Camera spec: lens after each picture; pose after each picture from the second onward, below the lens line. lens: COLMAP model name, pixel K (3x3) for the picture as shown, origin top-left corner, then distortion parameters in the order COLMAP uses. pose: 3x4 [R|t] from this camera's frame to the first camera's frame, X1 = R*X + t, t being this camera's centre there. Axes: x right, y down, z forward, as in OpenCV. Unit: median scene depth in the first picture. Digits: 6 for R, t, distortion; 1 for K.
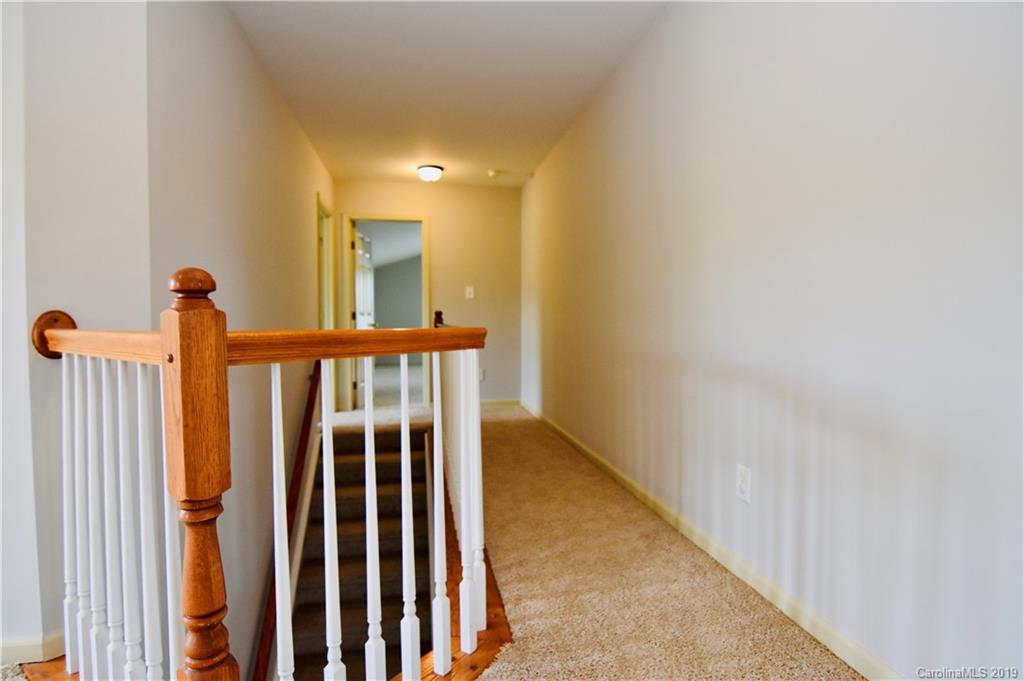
lens RADIAL K [[522.0, 0, 512.7], [0, 522.0, 336.0], [0, 0, 1]] dist [-0.001522, -0.011767]
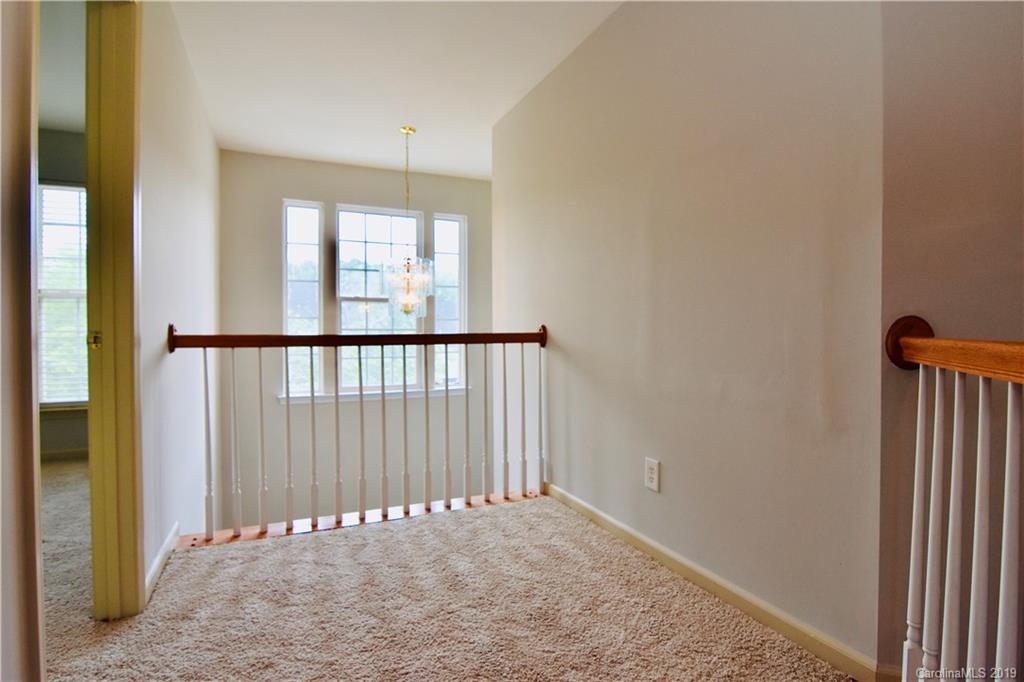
lens RADIAL K [[522.0, 0, 512.7], [0, 522.0, 336.5], [0, 0, 1]] dist [-0.001522, -0.011767]
pose [[0.230821, 0.017540, -0.972838, -0.170711], [-0.027313, 0.999560, 0.011541, -0.005134], [0.972613, 0.023907, 0.231198, 0.124697]]
